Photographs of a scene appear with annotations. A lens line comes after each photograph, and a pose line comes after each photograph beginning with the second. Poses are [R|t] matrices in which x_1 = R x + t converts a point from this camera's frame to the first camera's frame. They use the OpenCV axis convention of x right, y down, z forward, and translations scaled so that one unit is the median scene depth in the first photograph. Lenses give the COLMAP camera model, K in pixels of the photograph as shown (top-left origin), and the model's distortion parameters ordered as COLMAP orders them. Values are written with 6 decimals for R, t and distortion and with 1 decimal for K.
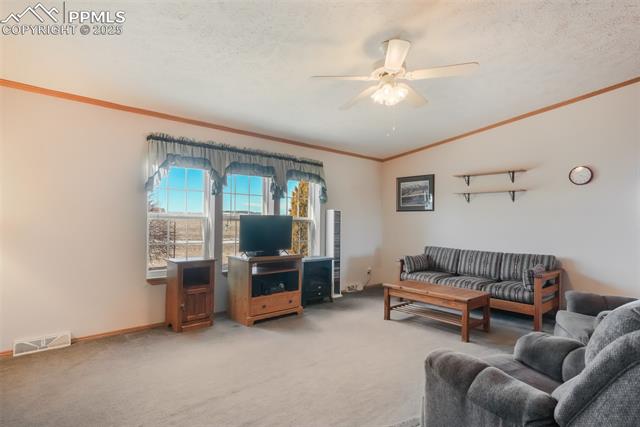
lens RADIAL K [[349.3, 0, 320.3], [0, 349.3, 224.8], [0, 0, 1]] dist [0.020885, -0.000094]
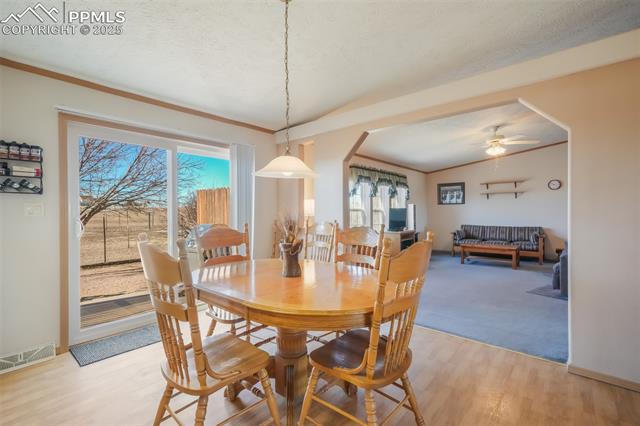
lens RADIAL K [[296.8, 0, 320.0], [0, 296.8, 213.0], [0, 0, 1]] dist [0.003116, 0.000171]
pose [[0.991109, -0.018644, 0.131737, -0.621194], [0.019179, 0.999812, -0.002790, -0.004969], [-0.131660, 0.005292, 0.991281, -0.366627]]
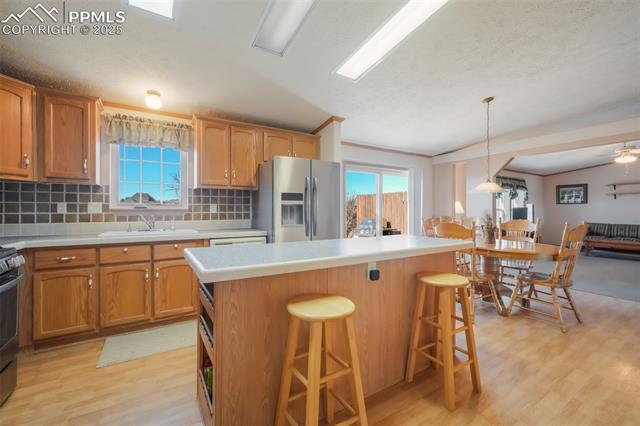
lens RADIAL K [[270.0, 0, 310.9], [0, 270.0, 210.4], [0, 0, 1]] dist [-0.000689, -0.000090]
pose [[0.981728, -0.011411, -0.189947, -0.930437], [0.010121, 0.999919, -0.007762, -0.008361], [0.190020, 0.005697, 0.981764, -0.747344]]
